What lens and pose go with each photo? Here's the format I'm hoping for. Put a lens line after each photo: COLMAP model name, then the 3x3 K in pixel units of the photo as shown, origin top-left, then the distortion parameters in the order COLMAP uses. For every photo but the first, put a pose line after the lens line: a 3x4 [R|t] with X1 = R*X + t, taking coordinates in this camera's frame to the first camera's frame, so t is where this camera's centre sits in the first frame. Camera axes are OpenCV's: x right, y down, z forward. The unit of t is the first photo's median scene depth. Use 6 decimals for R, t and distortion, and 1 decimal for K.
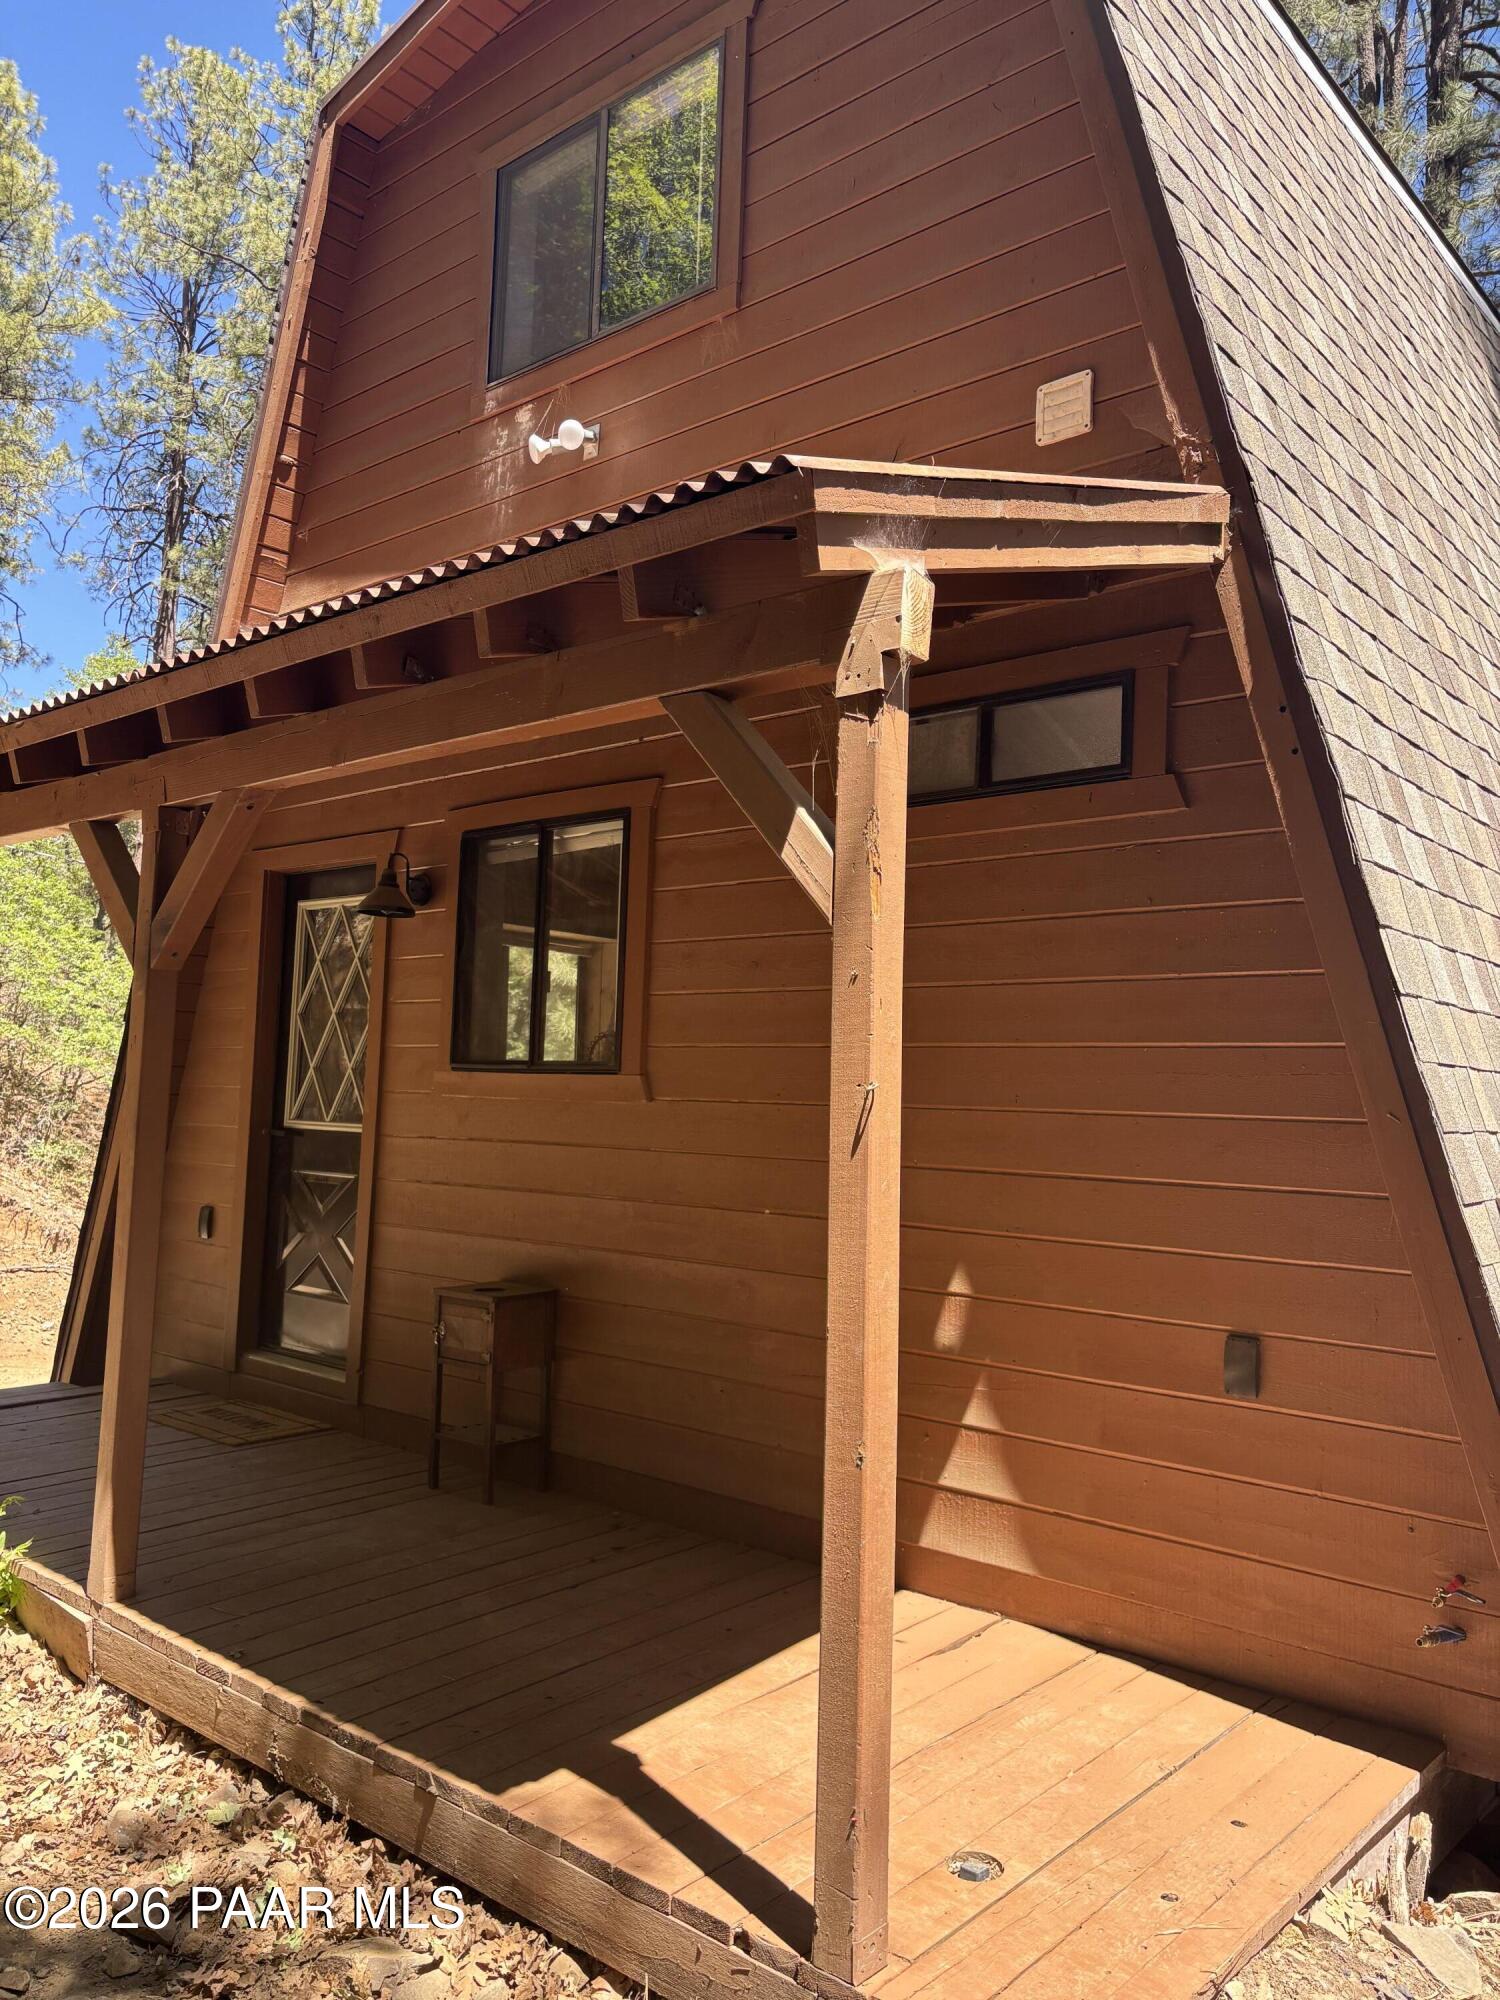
lens RADIAL K [[1507.9, 0, 750.0], [0, 1507.9, 989.3], [0, 0, 1]] dist [-0.008493, -0.000644]
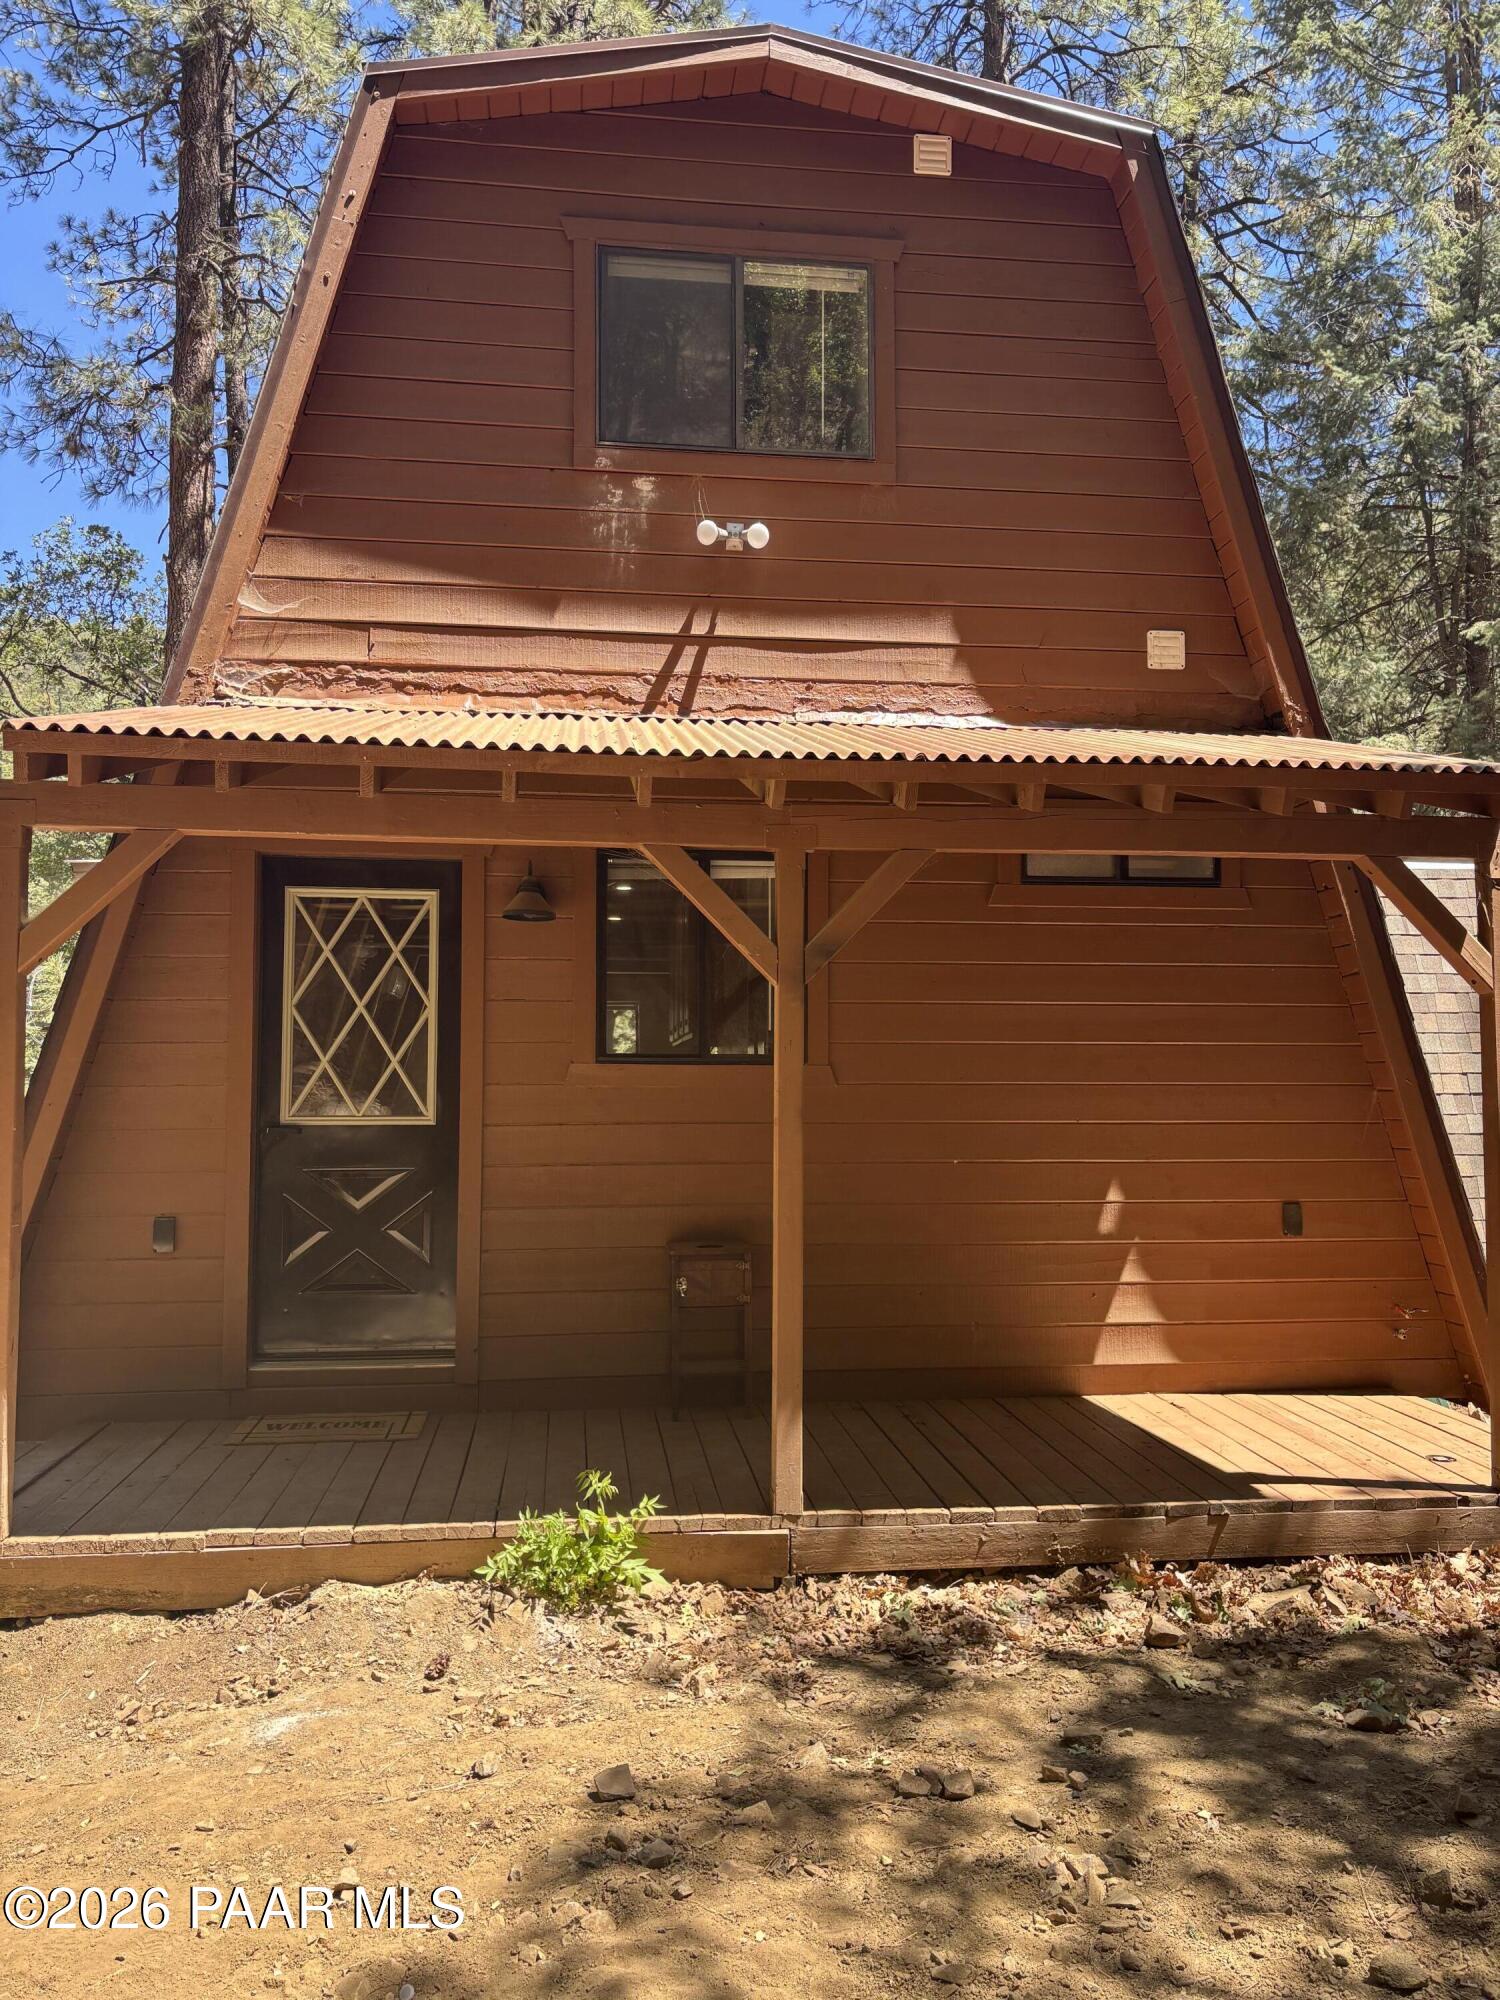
lens RADIAL K [[1507.9, 0, 749.1], [0, 1507.9, 1007.1], [0, 0, 1]] dist [-0.008493, -0.000644]
pose [[0.674763, 0.013254, 0.737915, -1.293617], [-0.035189, 0.999279, 0.014229, -0.009678], [-0.737195, -0.035567, 0.674743, 0.226365]]
